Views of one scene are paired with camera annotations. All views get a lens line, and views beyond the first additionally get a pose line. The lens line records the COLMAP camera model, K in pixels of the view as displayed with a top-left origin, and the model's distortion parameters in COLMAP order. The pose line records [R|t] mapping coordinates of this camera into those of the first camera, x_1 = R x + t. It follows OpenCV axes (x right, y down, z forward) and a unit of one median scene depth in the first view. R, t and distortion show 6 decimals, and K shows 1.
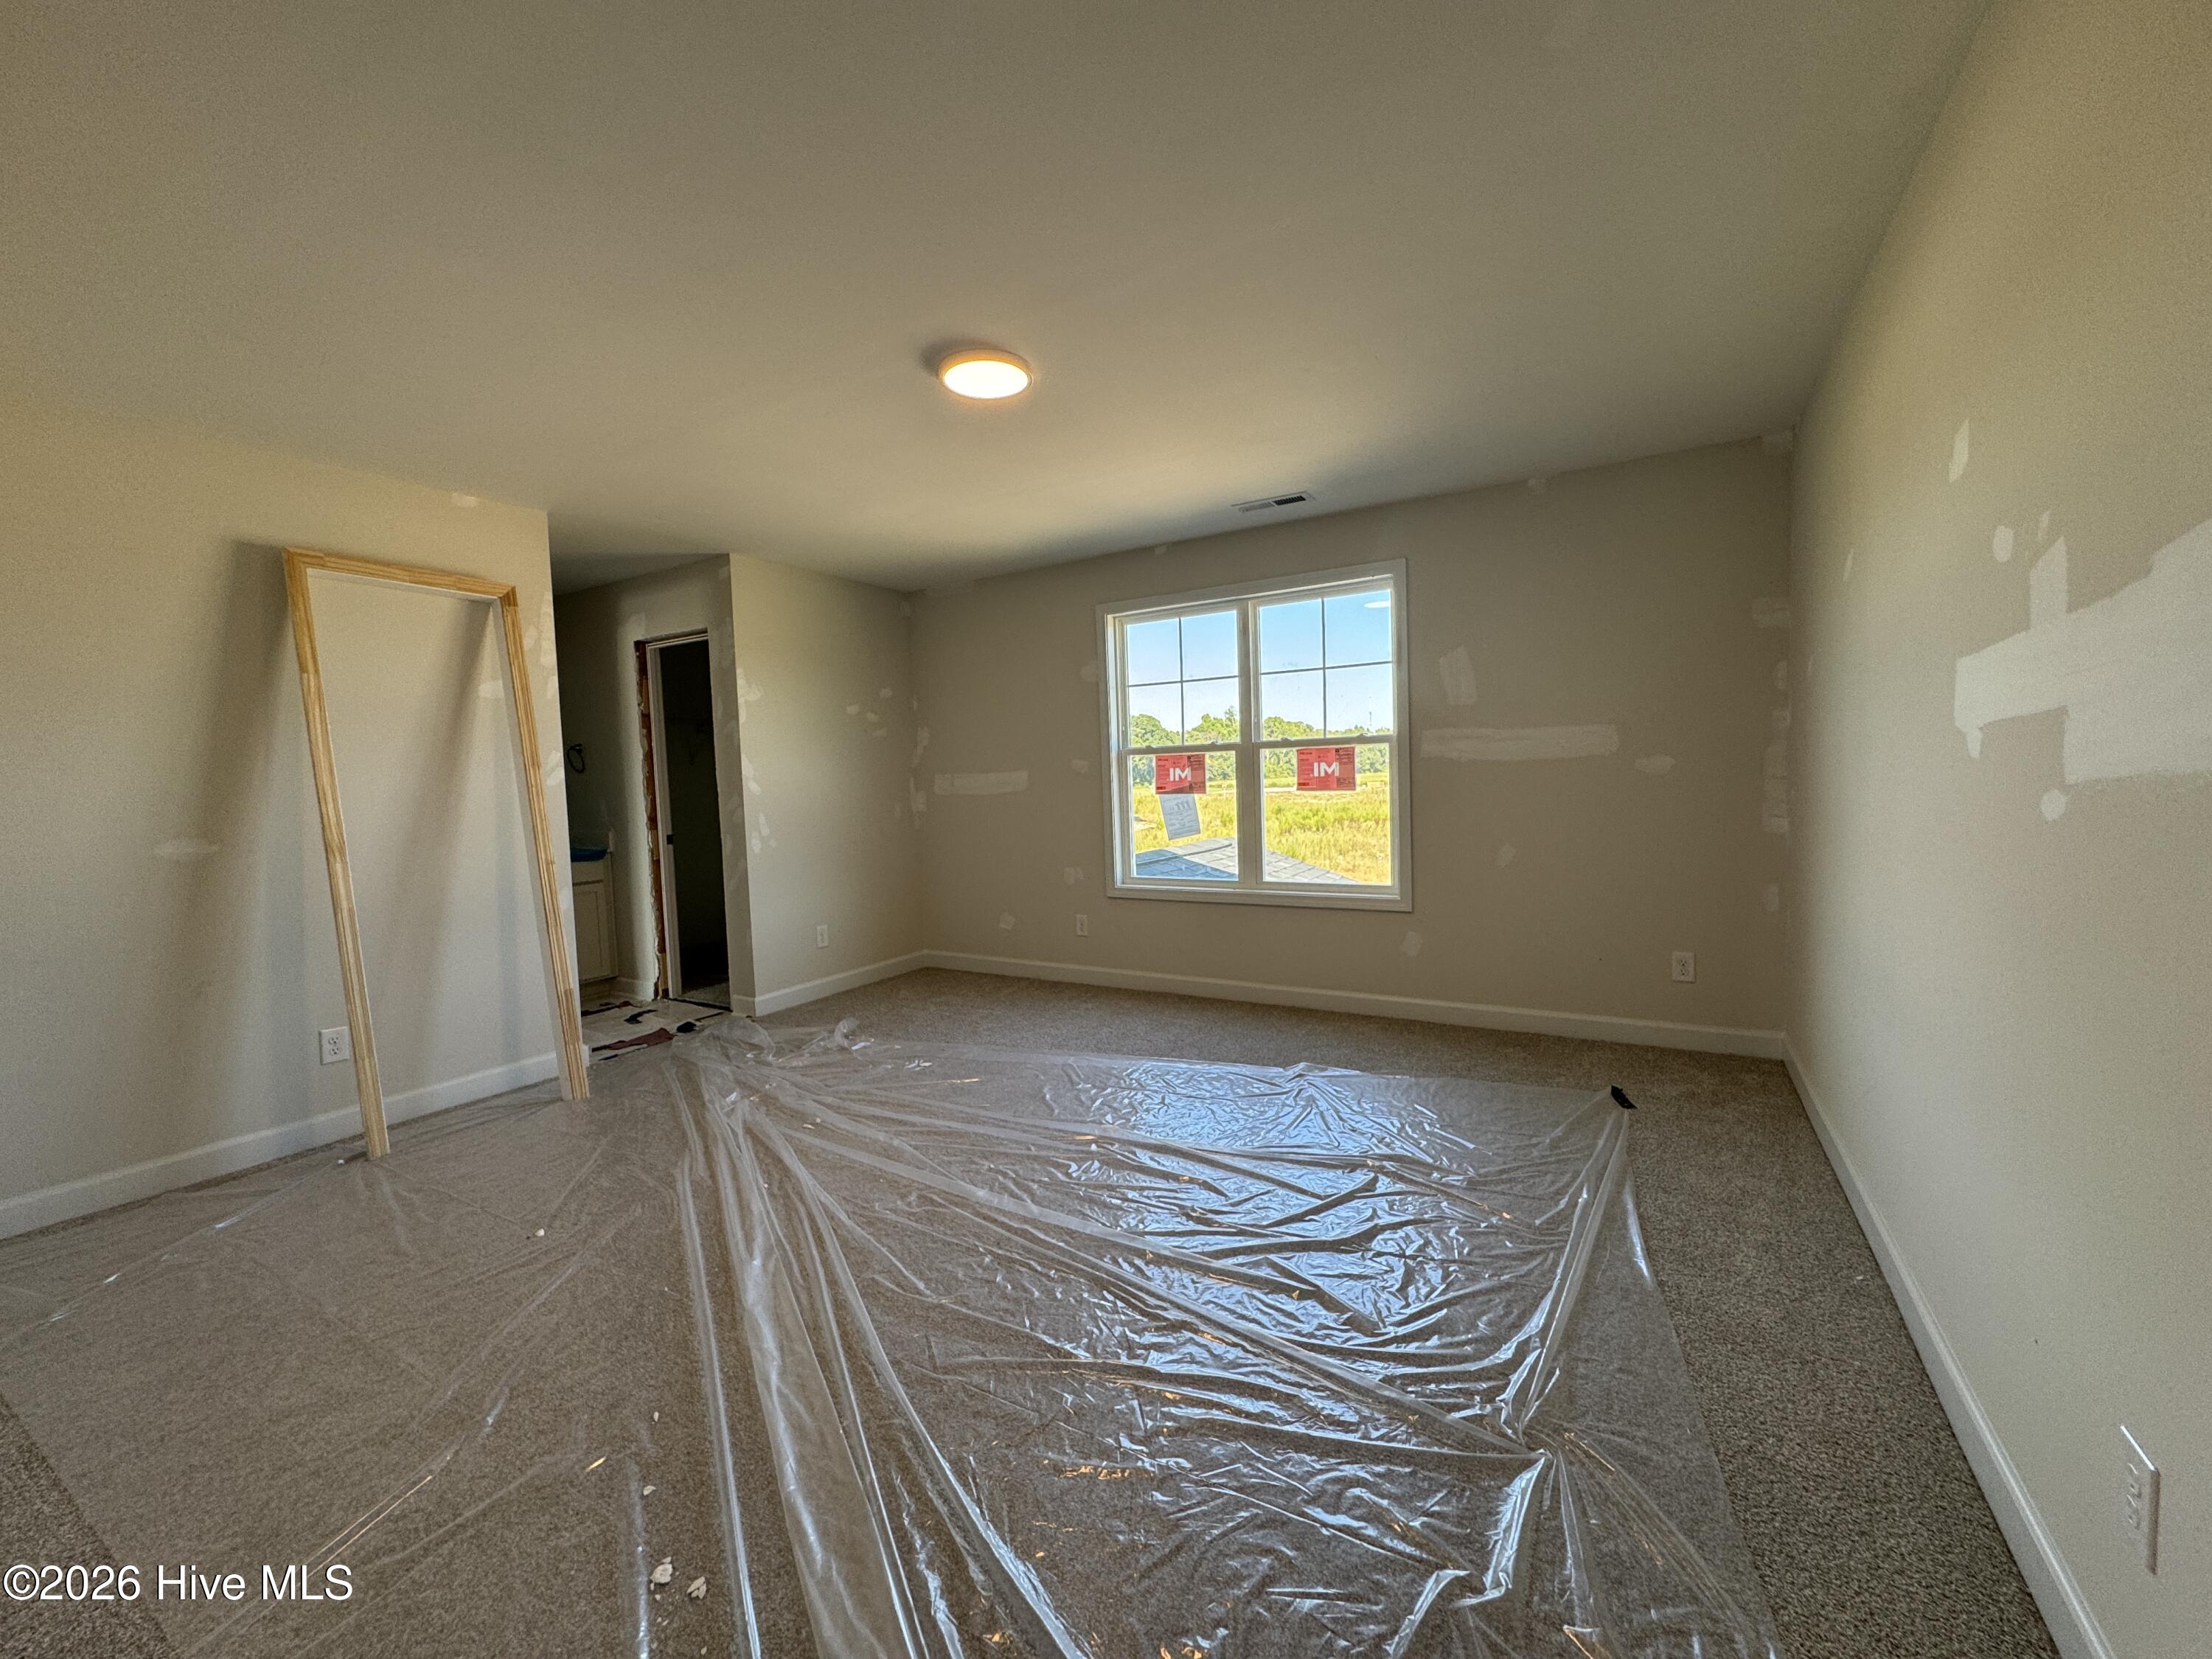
lens RADIAL K [[884.5, 0, 1106.0], [0, 884.5, 829.5], [0, 0, 1]] dist [-0.002026, 0.000179]
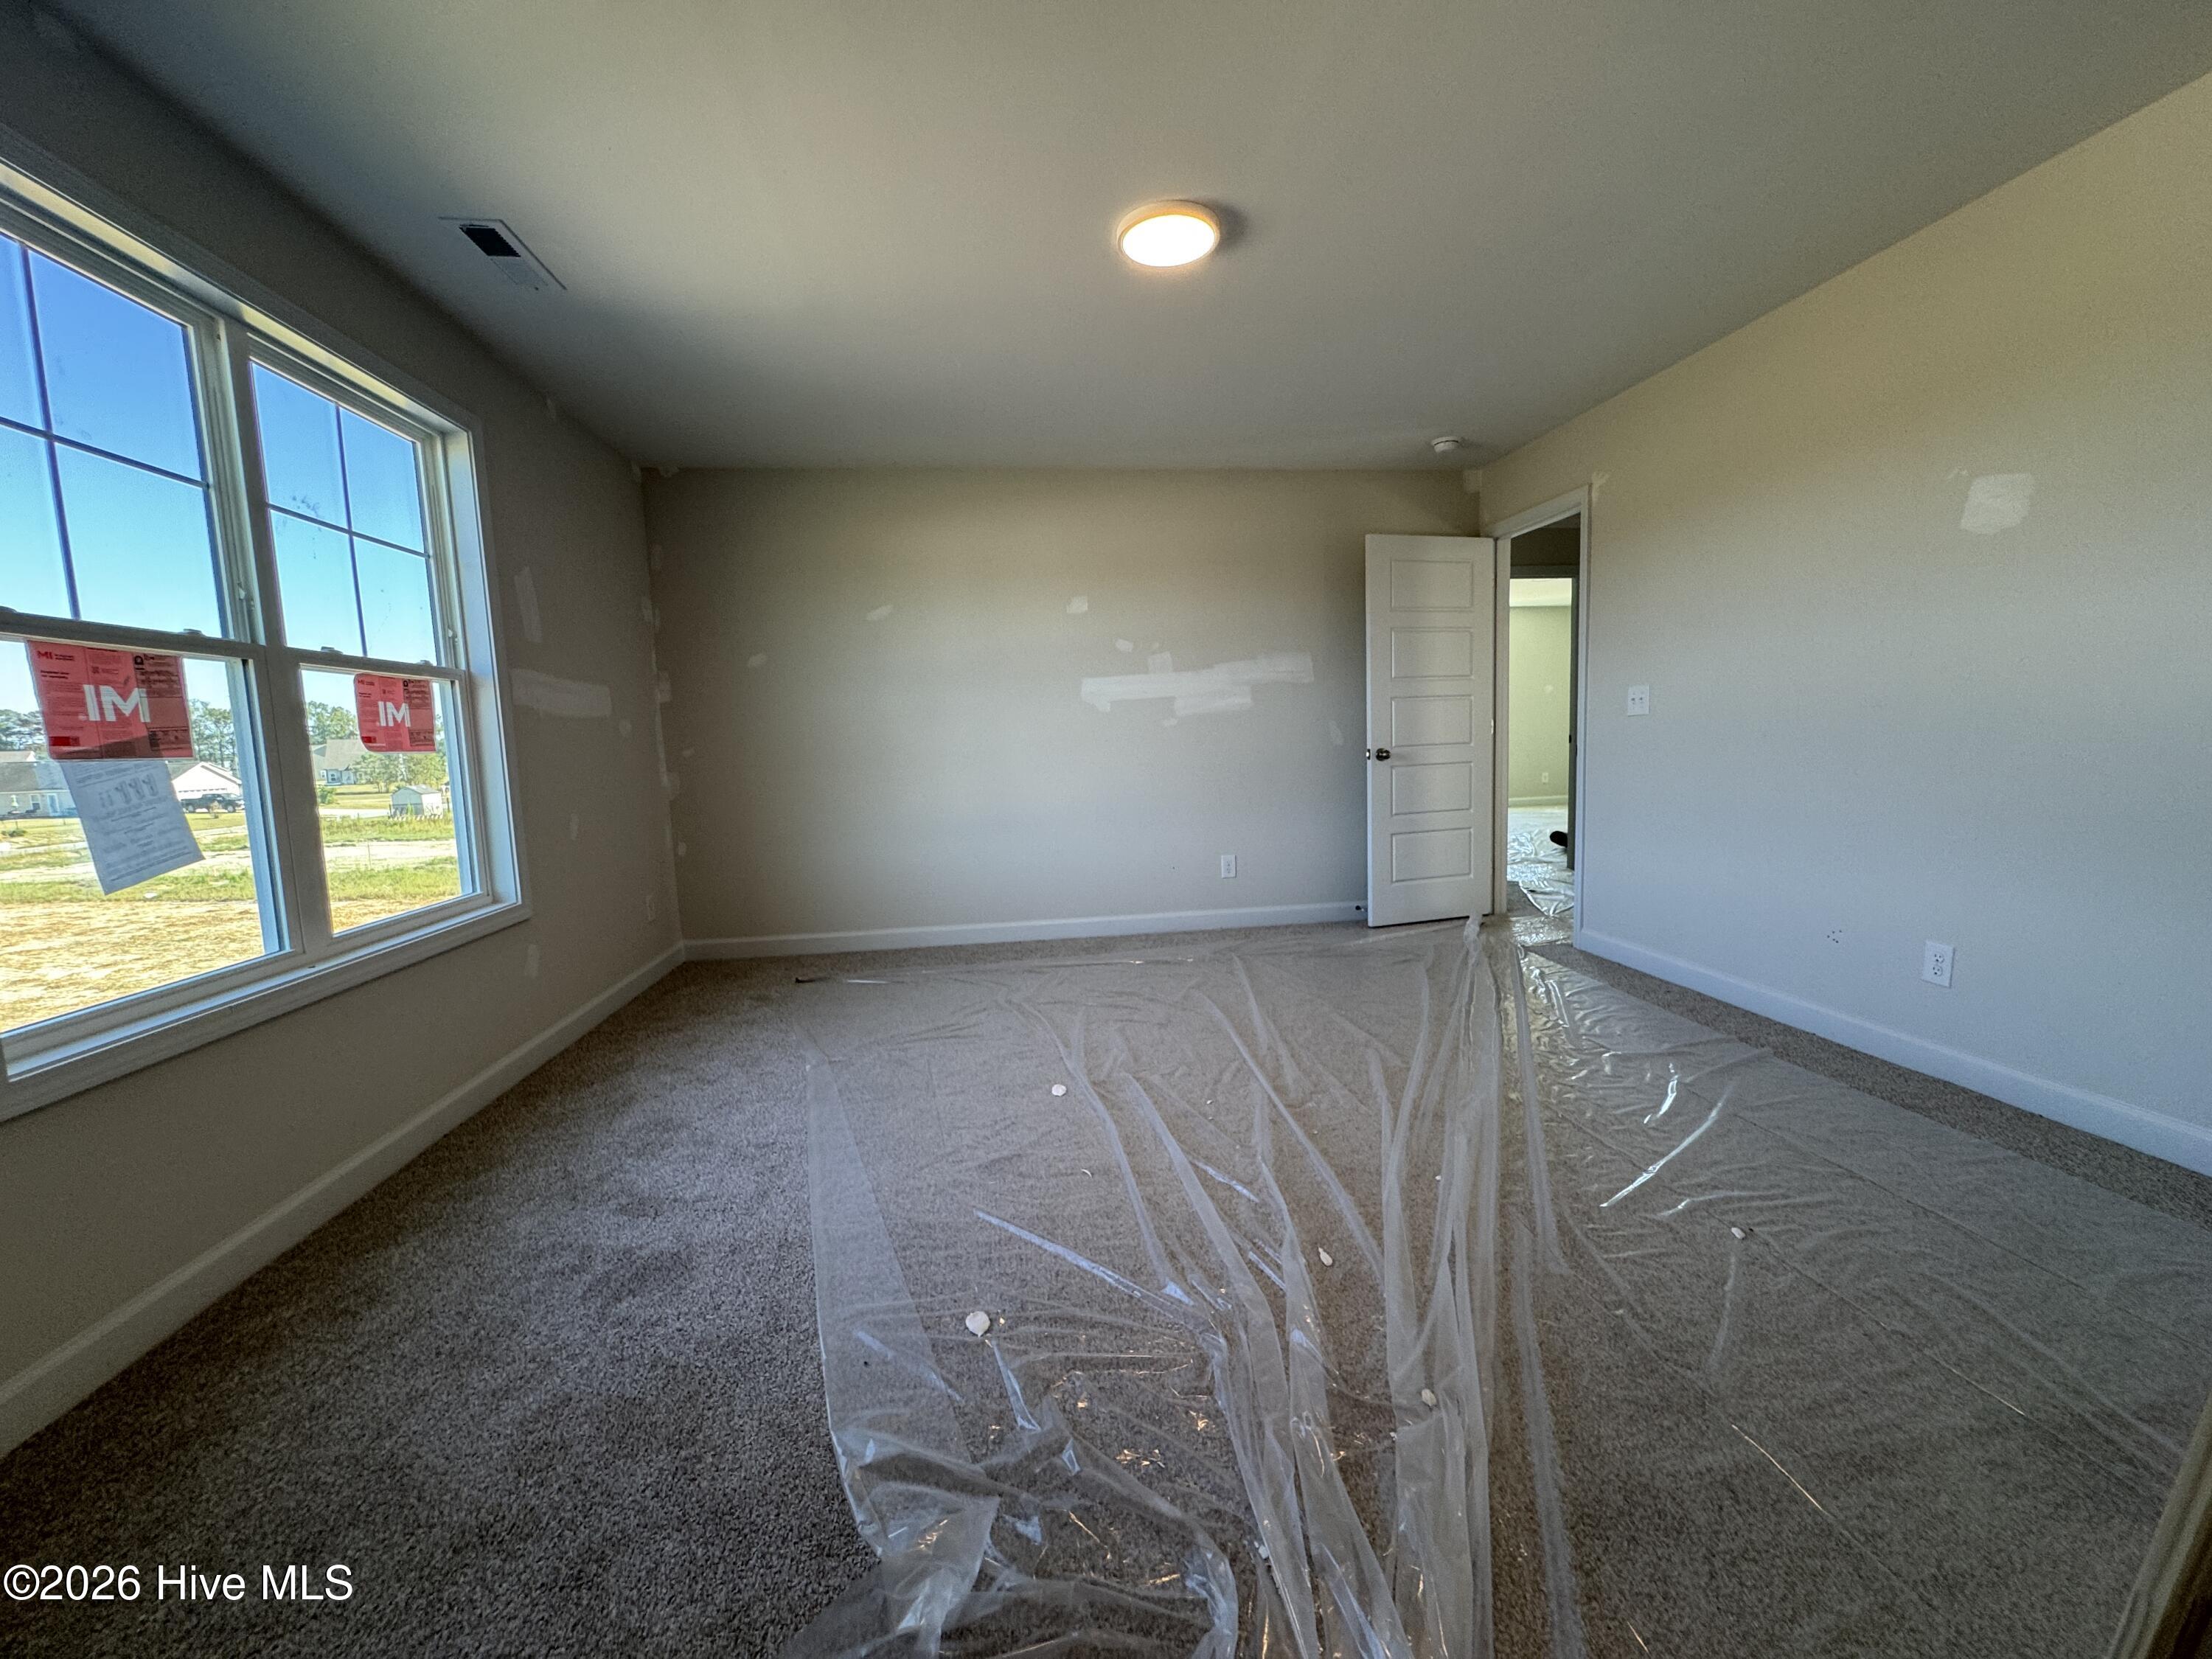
lens RADIAL K [[884.5, 0, 1106.0], [0, 884.5, 829.5], [0, 0, 1]] dist [-0.002026, 0.000179]
pose [[-0.612903, -0.027897, 0.789666, -0.504514], [0.105615, 0.987517, 0.116861, -0.013179], [-0.783068, 0.155025, -0.602305, 1.028120]]
